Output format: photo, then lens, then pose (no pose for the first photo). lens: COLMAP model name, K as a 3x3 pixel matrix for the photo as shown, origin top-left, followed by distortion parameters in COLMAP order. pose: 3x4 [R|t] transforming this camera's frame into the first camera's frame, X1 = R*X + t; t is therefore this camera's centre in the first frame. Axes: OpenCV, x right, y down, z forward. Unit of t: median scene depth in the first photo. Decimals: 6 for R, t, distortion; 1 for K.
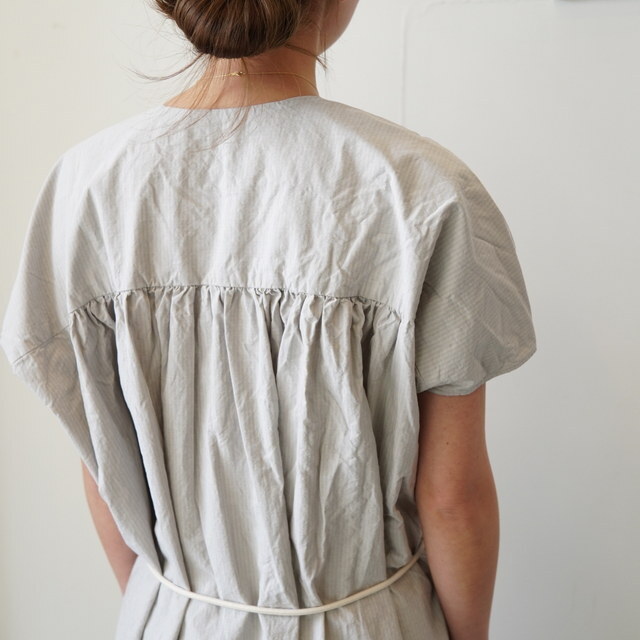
lens RADIAL K [[872.5, 0, 319.8], [0, 872.5, 317.7], [0, 0, 1]] dist [0.008807, 0.000000]
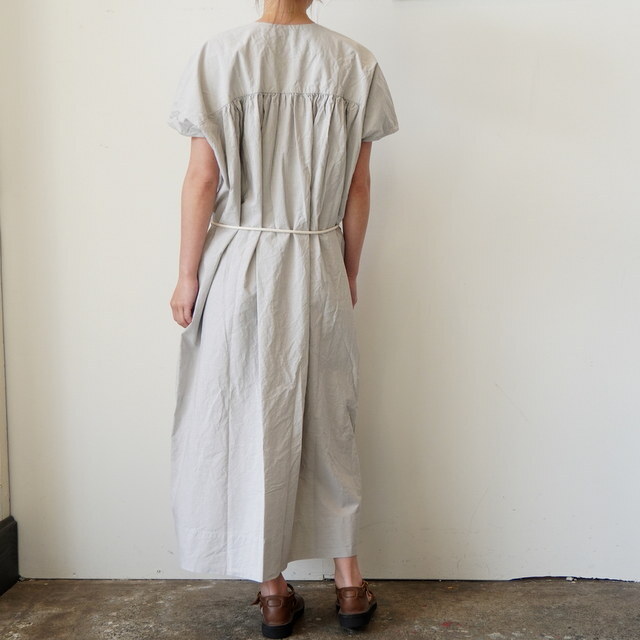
lens RADIAL K [[872.5, 0, 318.7], [0, 872.5, 323.8], [0, 0, 1]] dist [0.008807, 0.000000]
pose [[0.945831, -0.021755, 0.323931, -0.908321], [0.009756, 0.999206, 0.038617, 0.560382], [-0.324514, -0.033365, 0.945292, -1.533251]]
